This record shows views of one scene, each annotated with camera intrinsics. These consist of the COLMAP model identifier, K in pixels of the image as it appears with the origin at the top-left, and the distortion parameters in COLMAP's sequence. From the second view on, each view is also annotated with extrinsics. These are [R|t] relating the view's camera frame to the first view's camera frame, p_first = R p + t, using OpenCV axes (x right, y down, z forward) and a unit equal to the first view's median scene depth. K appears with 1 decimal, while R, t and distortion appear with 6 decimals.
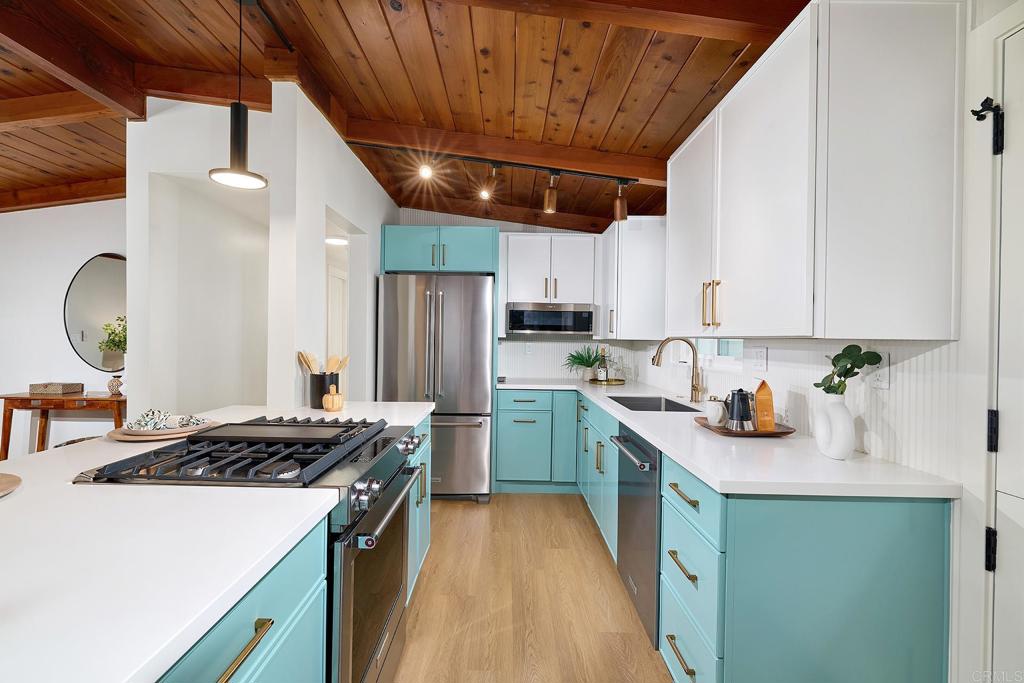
lens RADIAL K [[444.1, 0, 505.3], [0, 444.1, 338.2], [0, 0, 1]] dist [-0.000892, -0.000336]
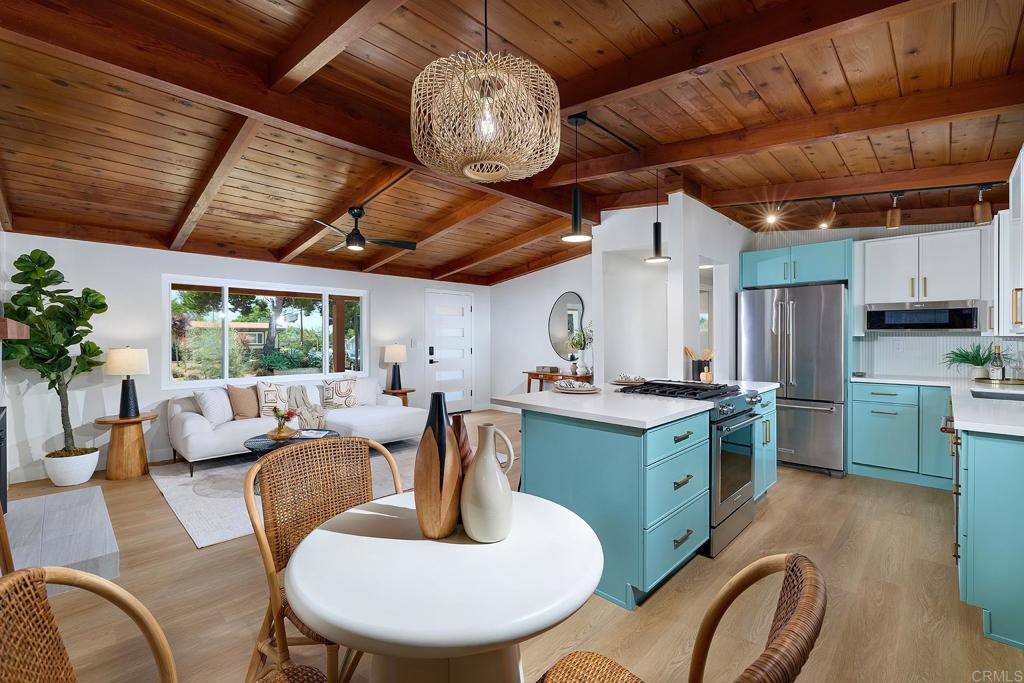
lens RADIAL K [[444.1, 0, 504.8], [0, 444.1, 342.2], [0, 0, 1]] dist [-0.000892, -0.000336]
pose [[0.713256, -0.010154, -0.700831, 0.148940], [0.013696, 0.999906, -0.000548, 0.001751], [0.700770, -0.009208, 0.713328, -0.442749]]
